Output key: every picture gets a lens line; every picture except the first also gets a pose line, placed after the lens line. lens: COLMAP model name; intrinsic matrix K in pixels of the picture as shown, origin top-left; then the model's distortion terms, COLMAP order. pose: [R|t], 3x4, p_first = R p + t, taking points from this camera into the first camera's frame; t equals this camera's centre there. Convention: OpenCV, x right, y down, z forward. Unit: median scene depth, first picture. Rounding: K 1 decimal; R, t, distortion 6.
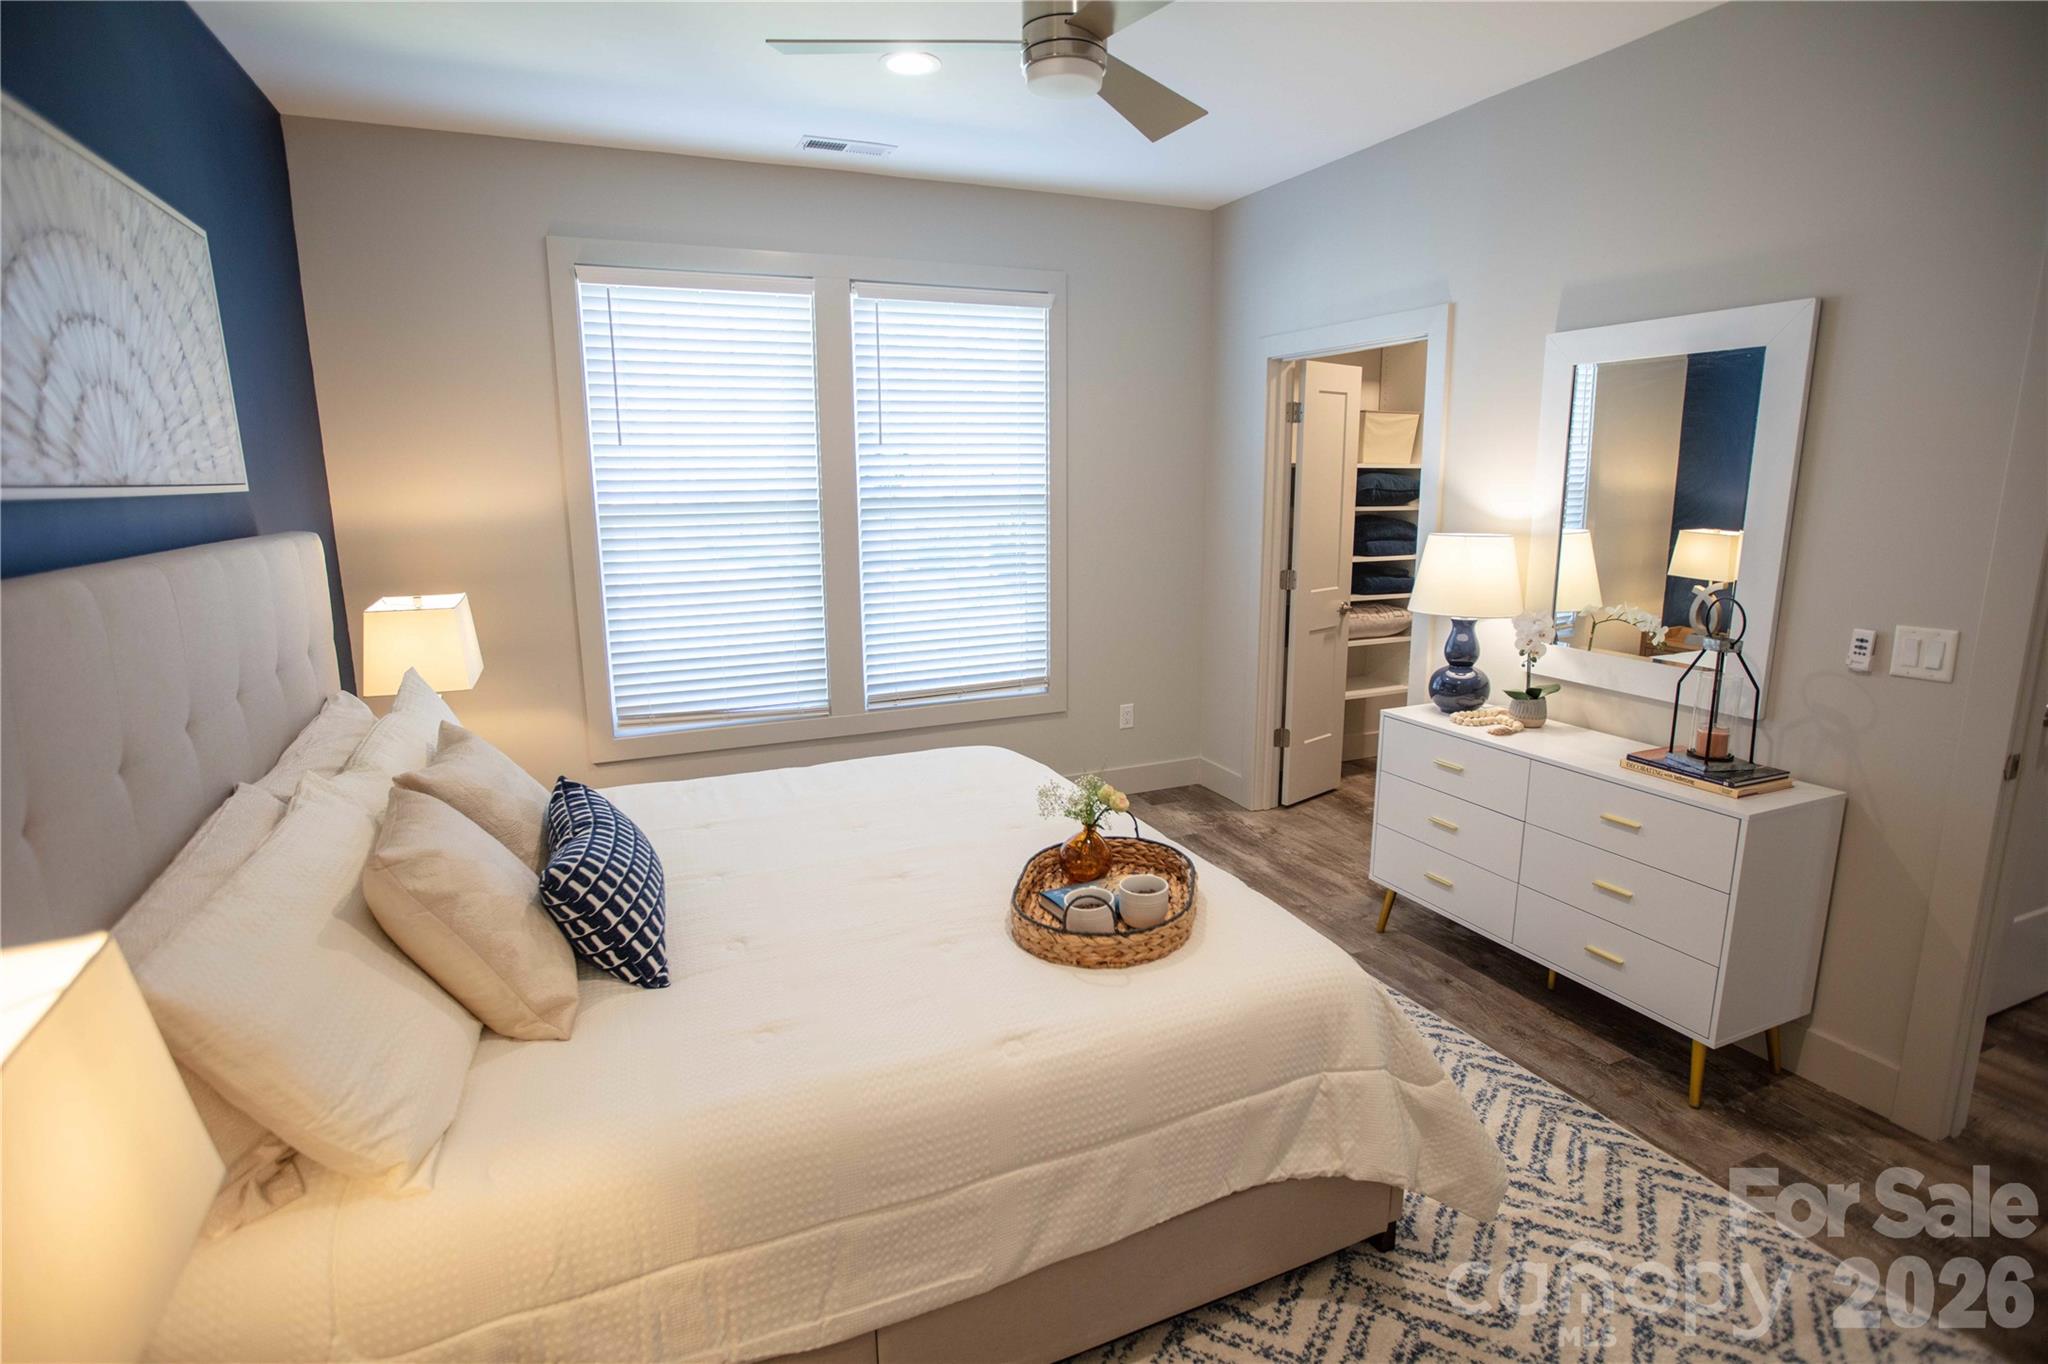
lens RADIAL K [[1018.9, 0, 1024.0], [0, 1018.9, 682.0], [0, 0, 1]] dist [-0.025892, 0.001562]
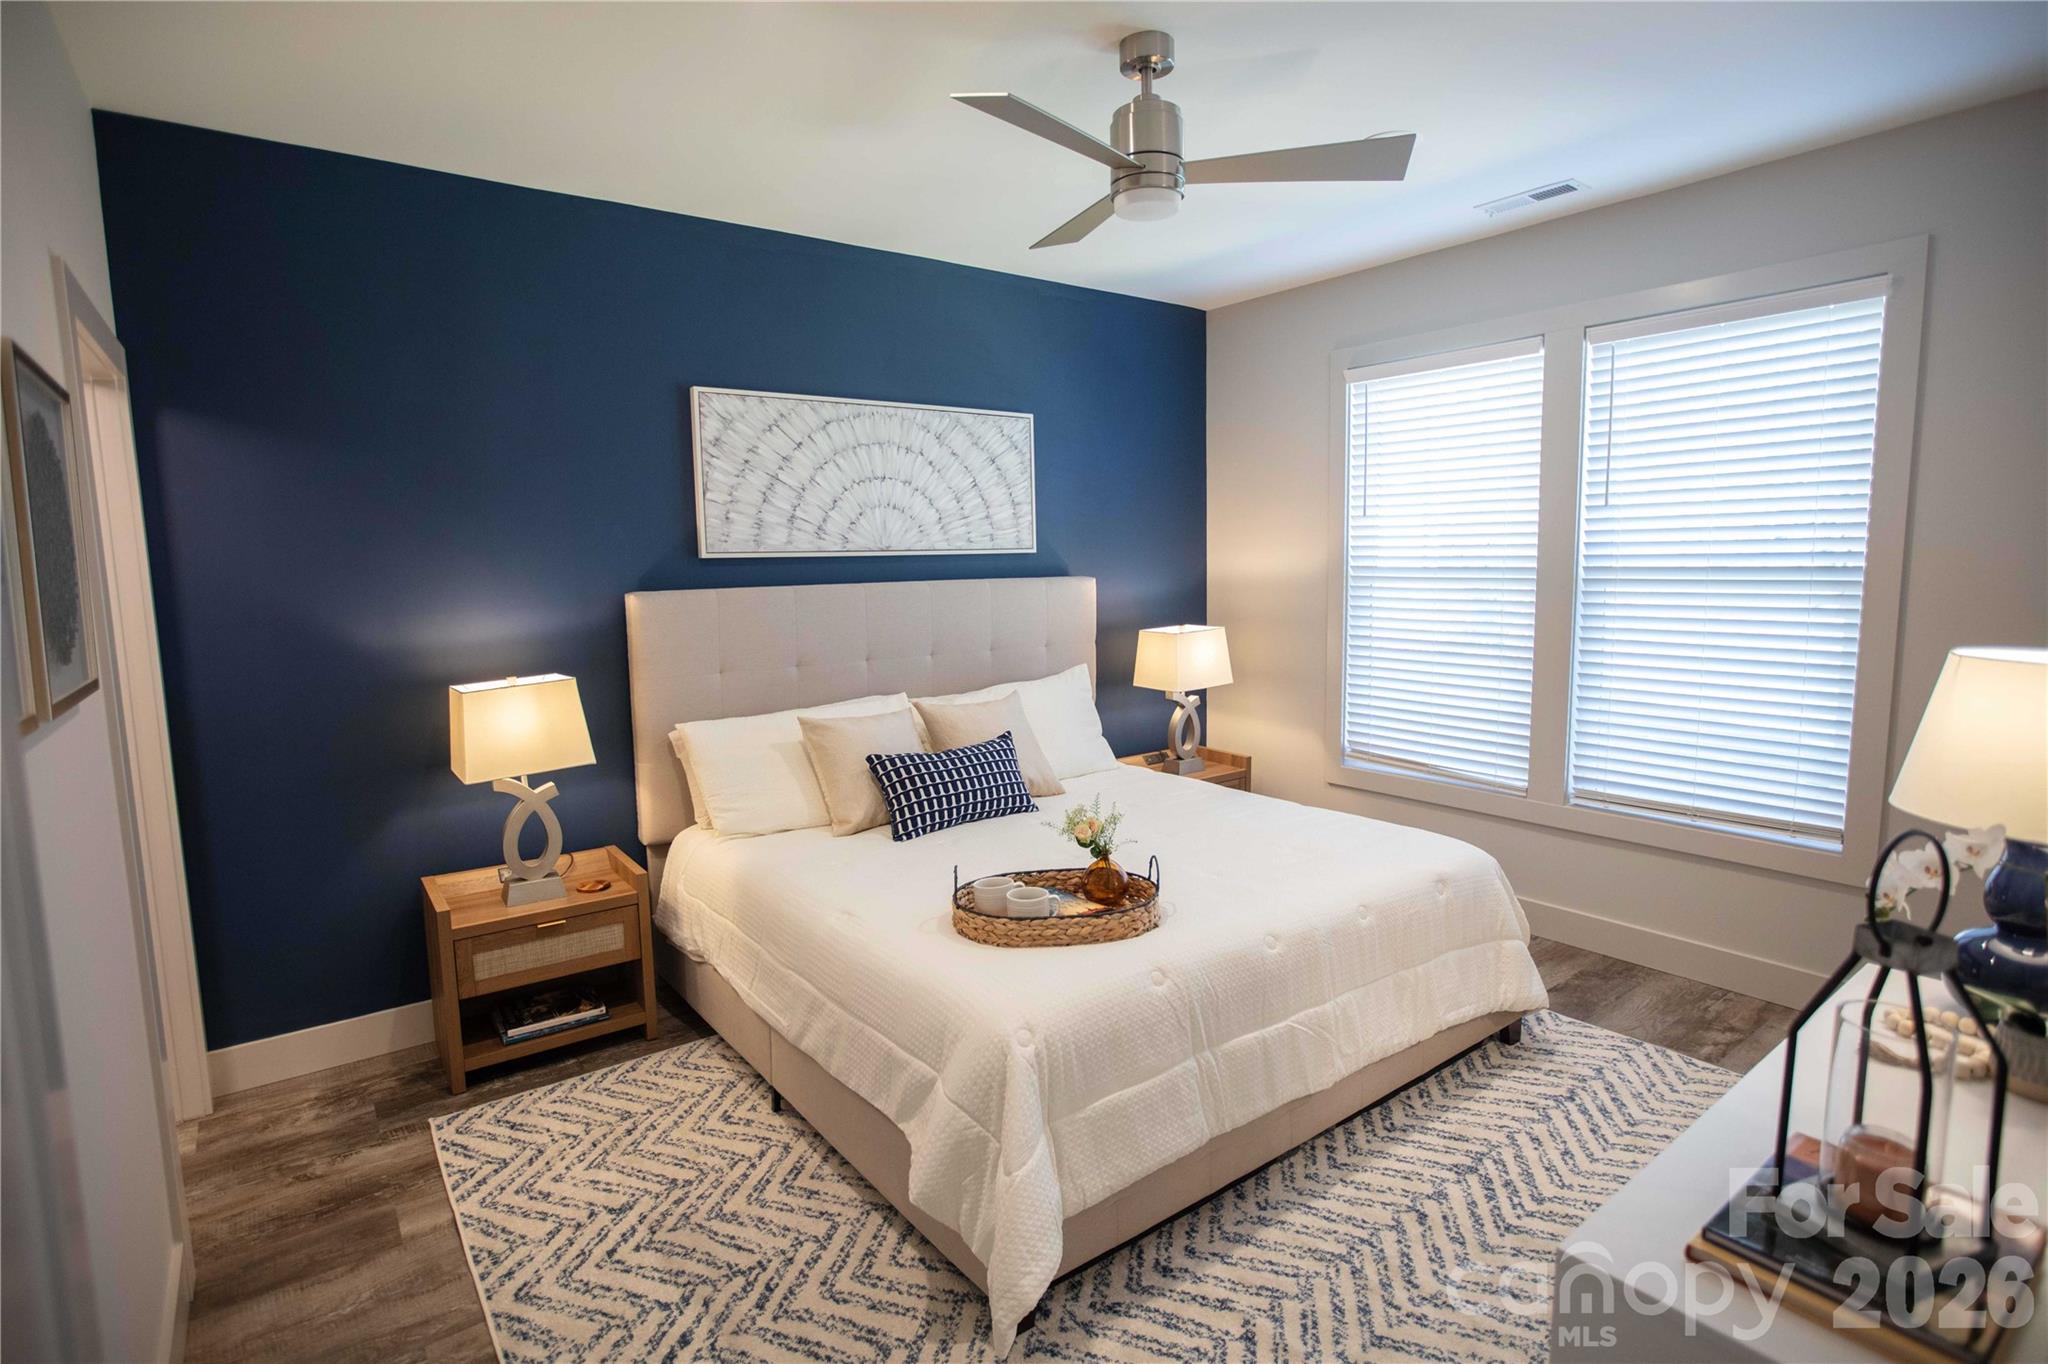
lens RADIAL K [[1018.9, 0, 1024.0], [0, 1018.9, 682.0], [0, 0, 1]] dist [-0.025892, 0.001562]
pose [[0.226508, 0.128888, -0.965444, 0.662593], [-0.182122, 0.979329, 0.088013, -0.077769], [0.956831, 0.155893, 0.245299, 0.366976]]
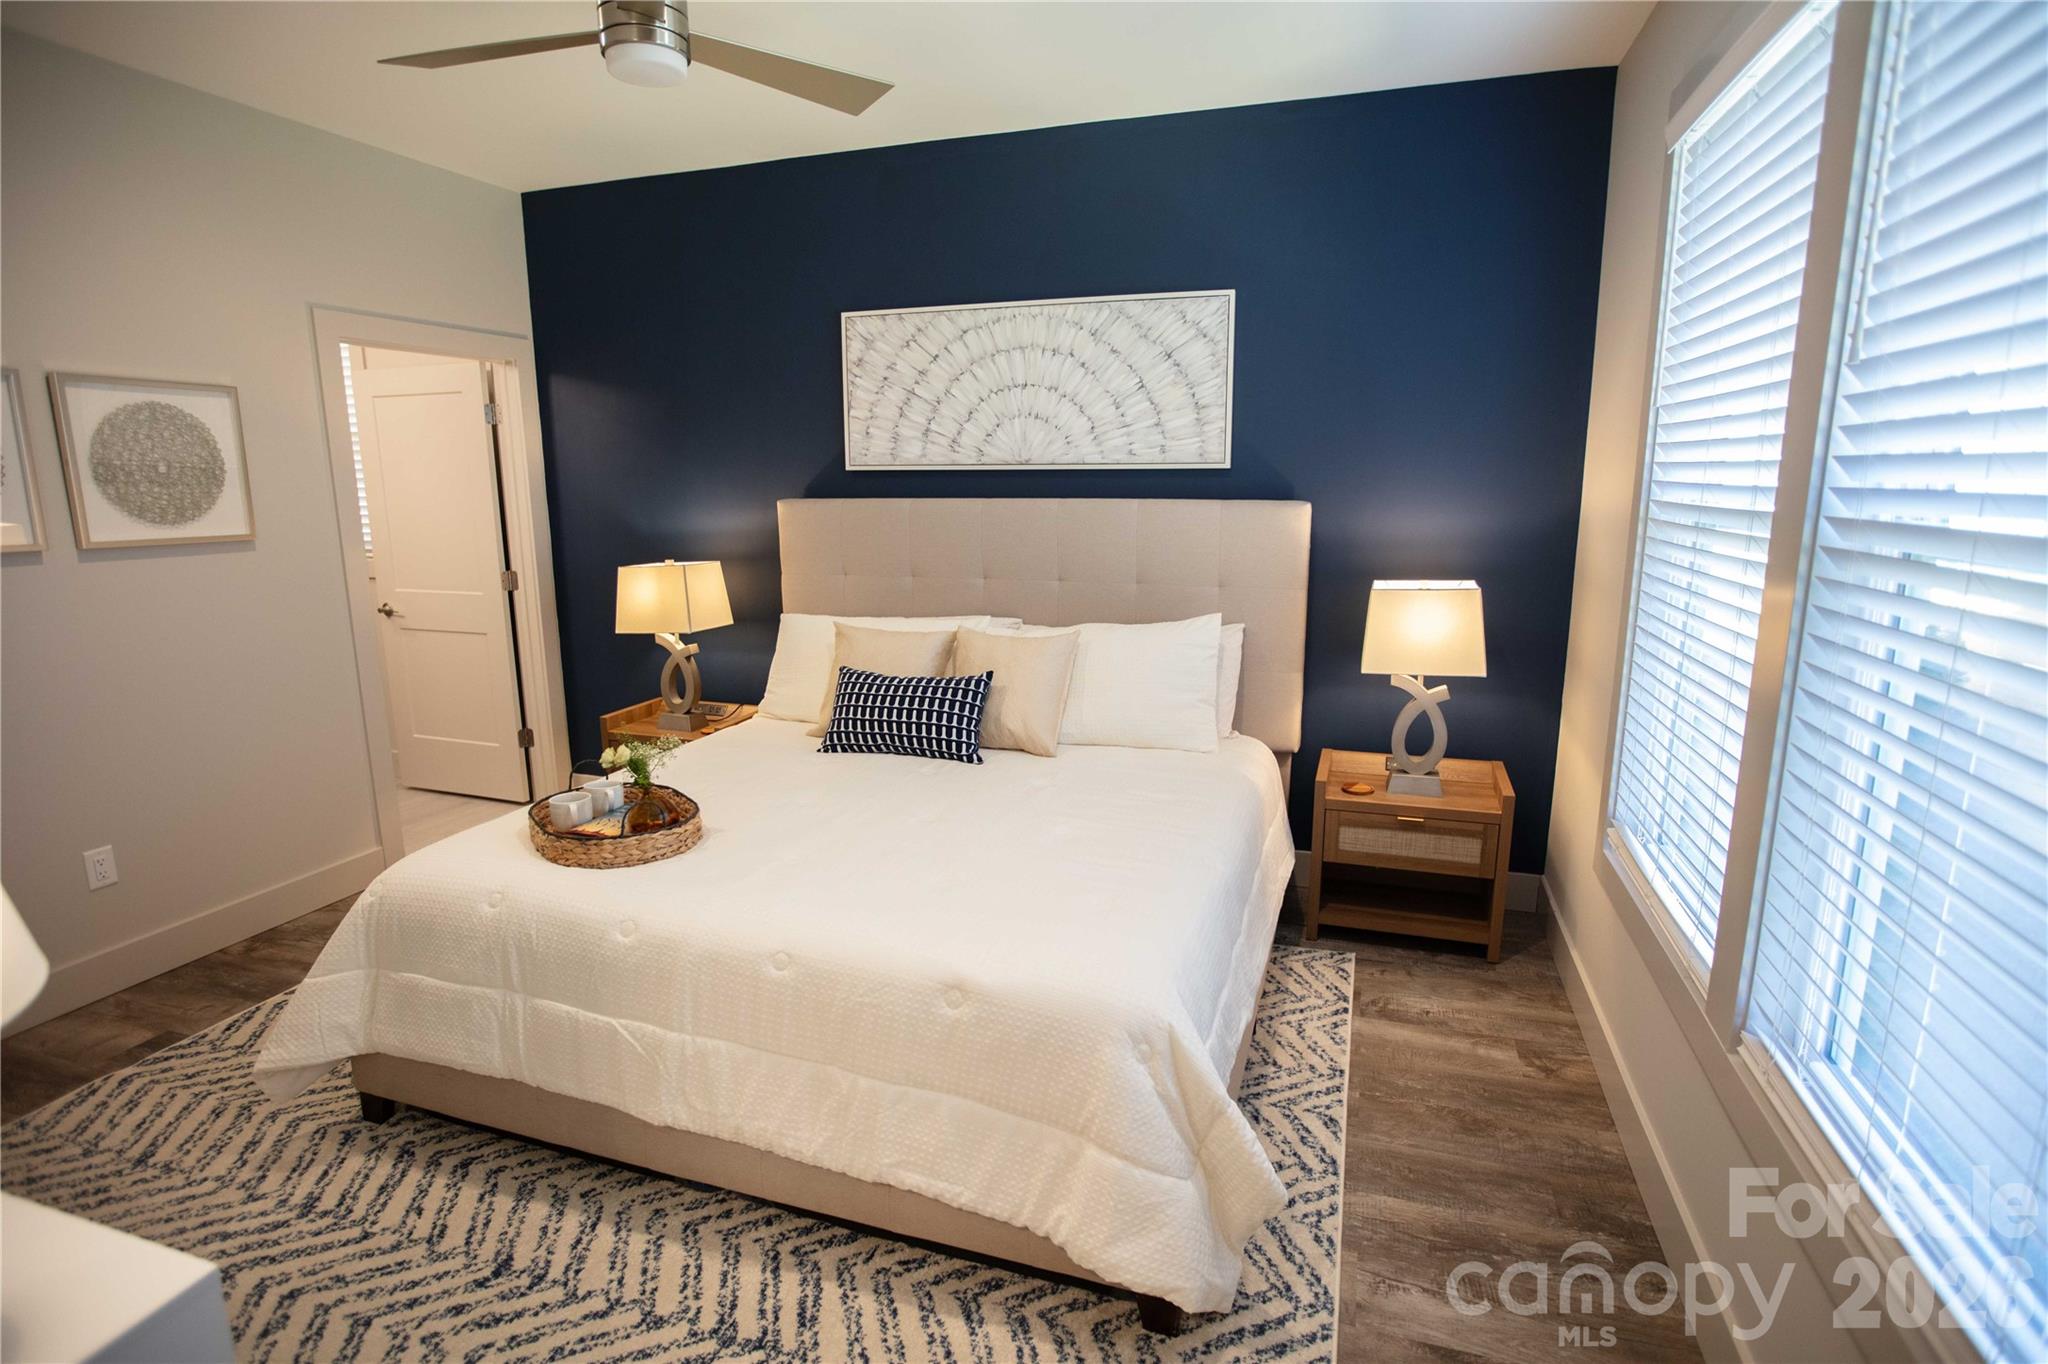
lens RADIAL K [[1003.4, 0, 1024.0], [0, 1003.4, 682.0], [0, 0, 1]] dist [-0.020115, 0.000479]
pose [[-0.672155, 0.167451, -0.721226, 0.328894], [-0.136933, 0.929172, 0.343348, -0.232683], [0.727638, 0.329543, -0.601618, 1.136185]]
